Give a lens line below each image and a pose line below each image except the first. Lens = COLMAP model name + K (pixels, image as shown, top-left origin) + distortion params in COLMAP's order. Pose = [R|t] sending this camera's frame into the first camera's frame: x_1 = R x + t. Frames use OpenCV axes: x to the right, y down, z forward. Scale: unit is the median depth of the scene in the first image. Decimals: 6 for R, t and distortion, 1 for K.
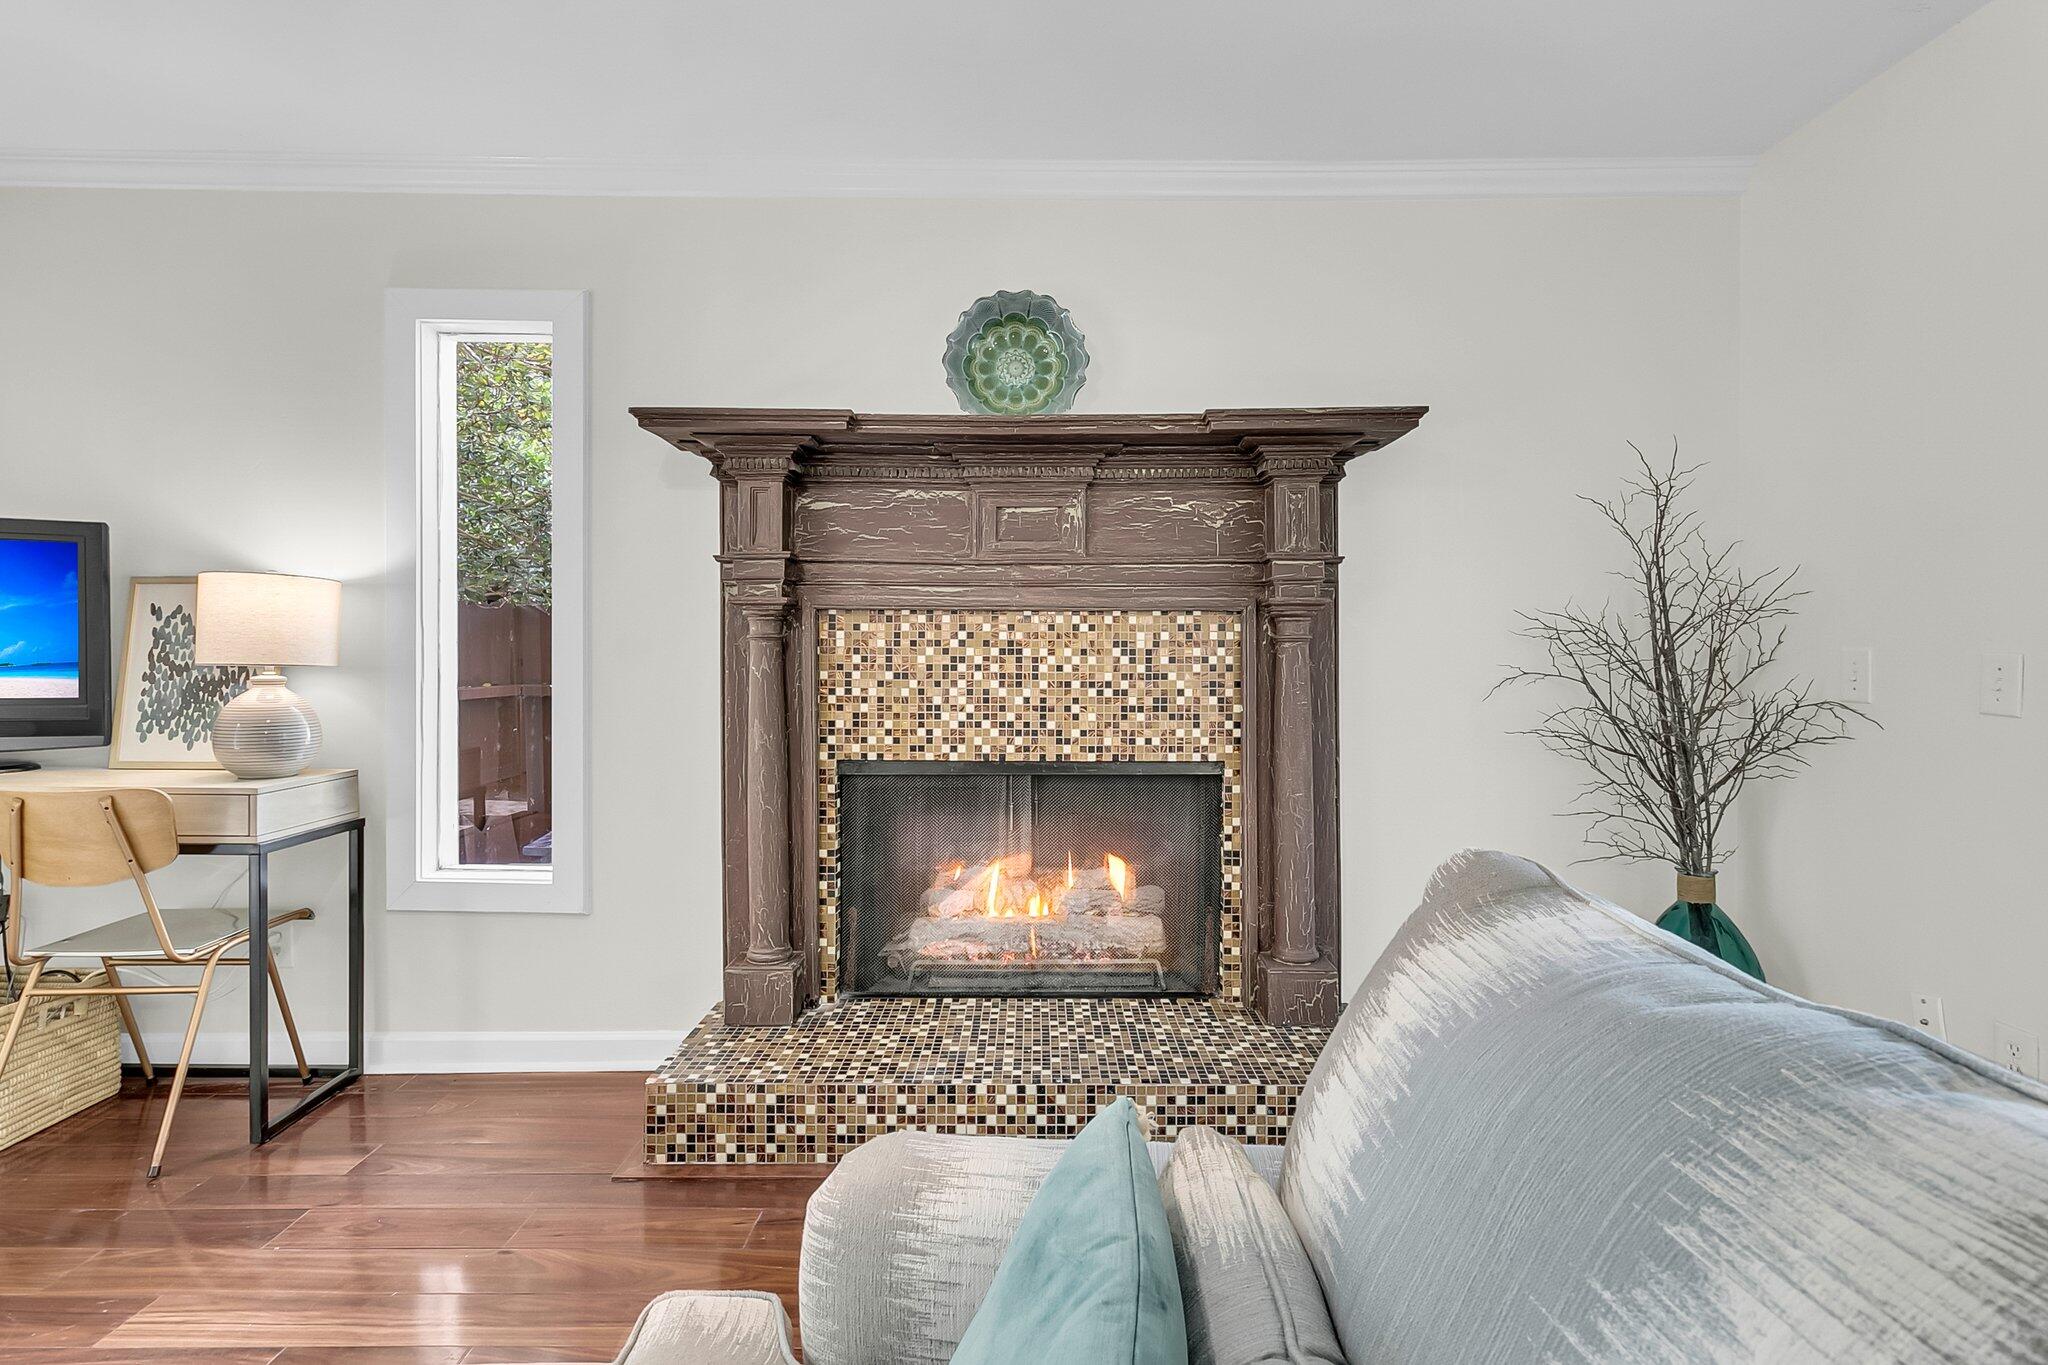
lens RADIAL K [[968.5, 0, 1032.0], [0, 968.5, 649.7], [0, 0, 1]] dist [0.003924, 0.000606]
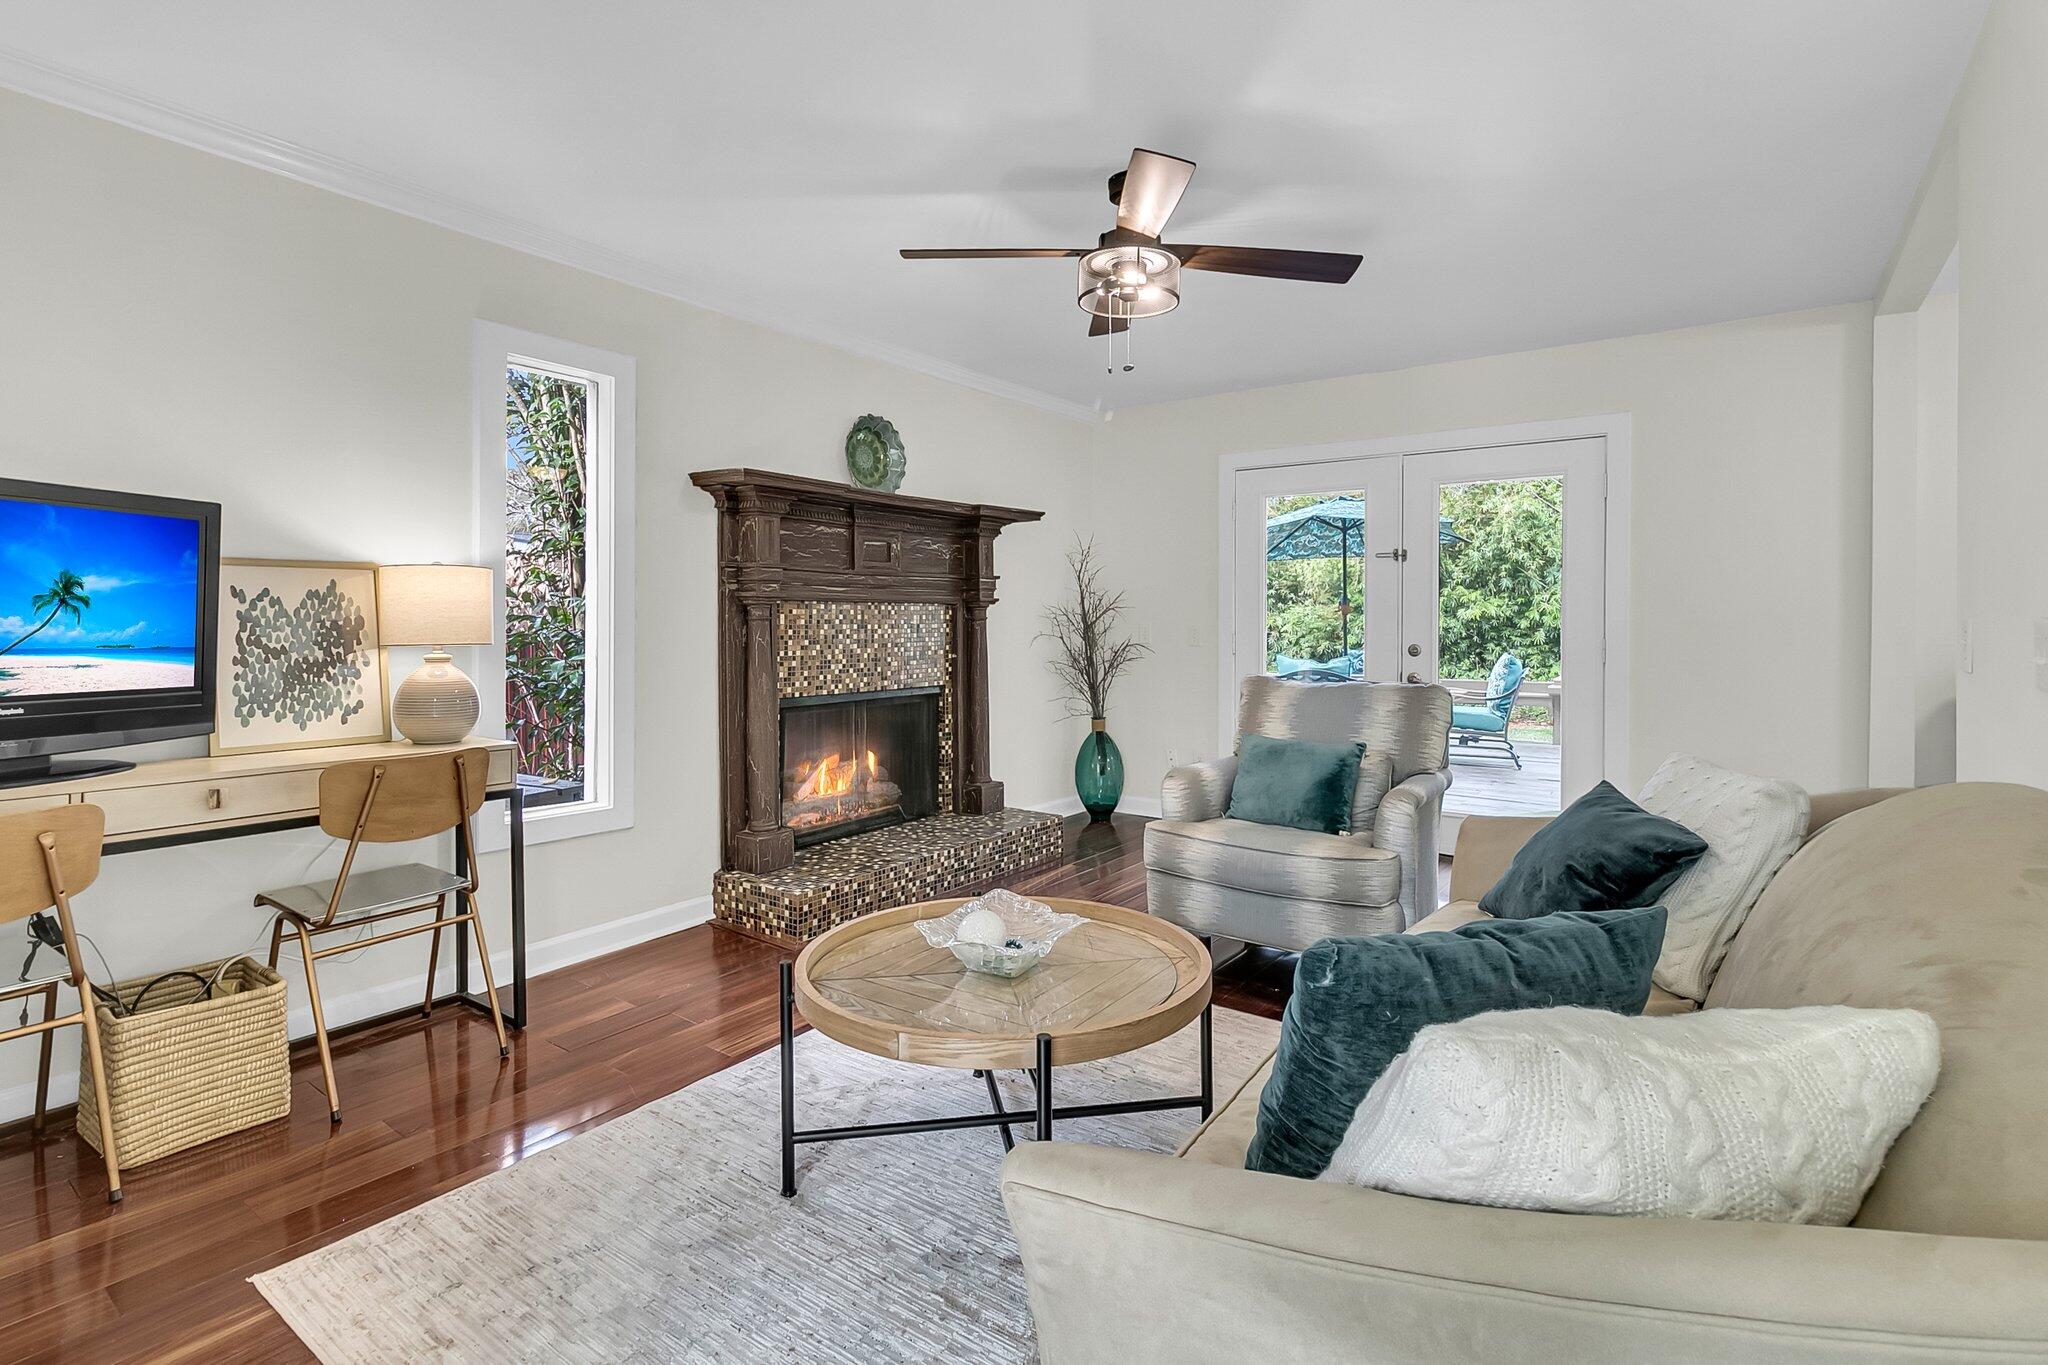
lens RADIAL K [[969.9, 0, 1025.7], [0, 969.9, 624.9], [0, 0, 1]] dist [-0.002063, 0.000102]
pose [[0.588471, -0.008471, 0.808474, -1.223218], [0.002555, 0.999960, 0.008617, -0.014846], [-0.808514, -0.003005, 0.588469, -0.218747]]
